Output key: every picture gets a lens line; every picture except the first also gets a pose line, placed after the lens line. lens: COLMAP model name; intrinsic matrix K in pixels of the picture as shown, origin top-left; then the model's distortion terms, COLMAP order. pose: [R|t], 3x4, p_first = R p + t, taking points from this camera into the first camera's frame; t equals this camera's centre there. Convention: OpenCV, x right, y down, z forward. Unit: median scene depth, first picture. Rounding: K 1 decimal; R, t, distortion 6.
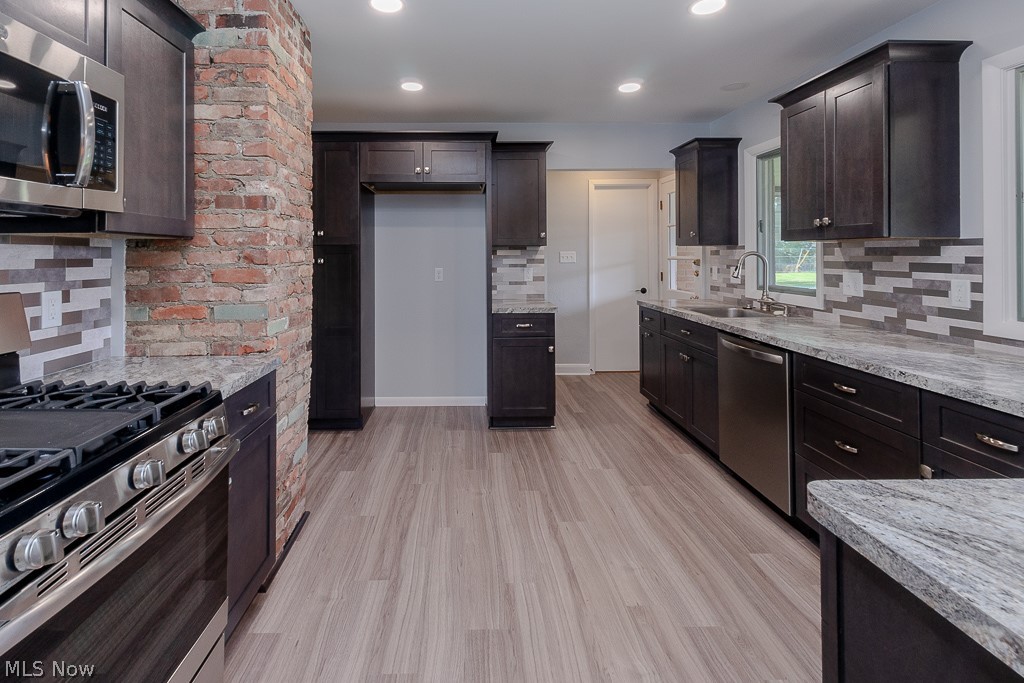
lens RADIAL K [[475.9, 0, 462.6], [0, 475.9, 251.0], [0, 0, 1]] dist [0.007345, -0.000438]
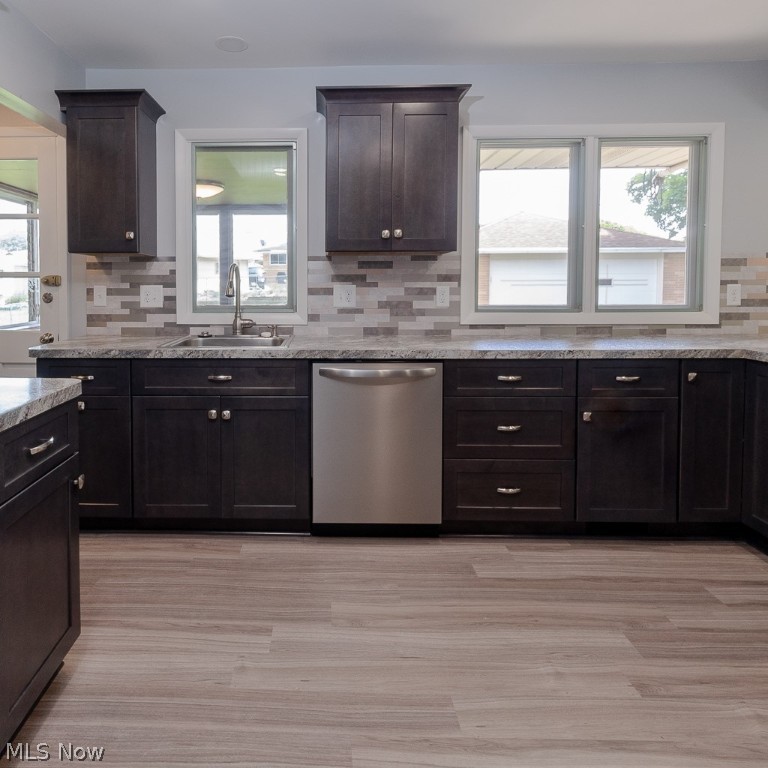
lens RADIAL K [[537.8, 0, 306.9], [0, 537.8, 300.2], [0, 0, 1]] dist [-0.000986, -0.000263]
pose [[0.025587, -0.031824, 0.999166, -0.350358], [-0.002966, 0.999486, 0.031910, 0.039236], [-0.999668, -0.003780, 0.025479, 1.001150]]
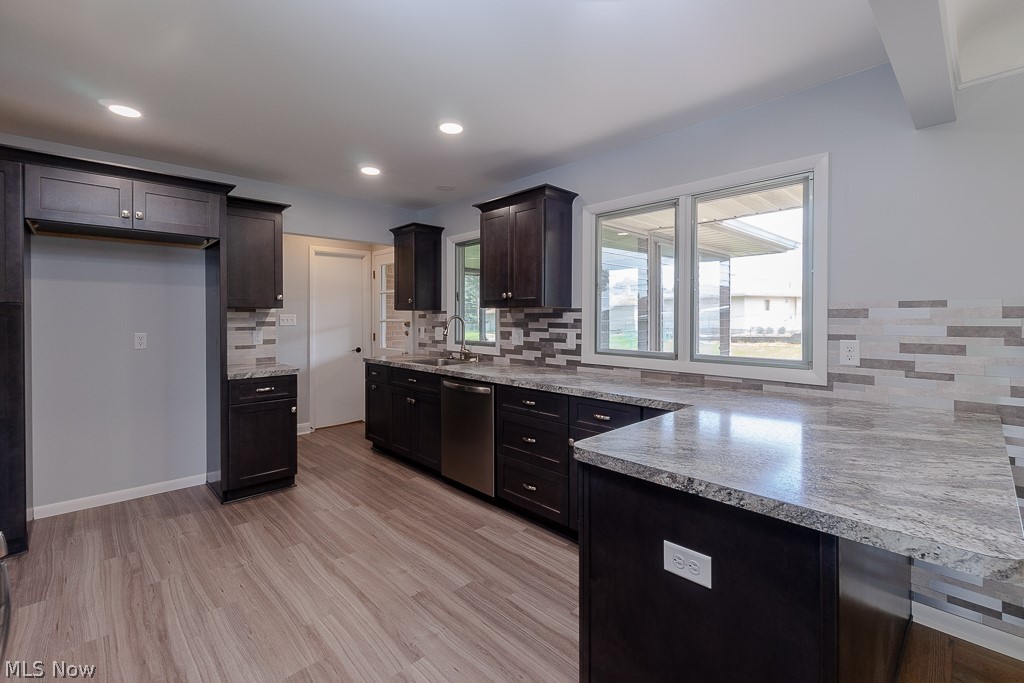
lens RADIAL K [[455.5, 0, 496.6], [0, 455.5, 321.0], [0, 0, 1]] dist [0.000849, -0.000484]
pose [[0.738915, -0.001873, 0.673796, -0.192038], [-0.007209, 0.999917, 0.010685, 0.003273], [-0.673760, -0.012752, 0.738840, -0.016826]]
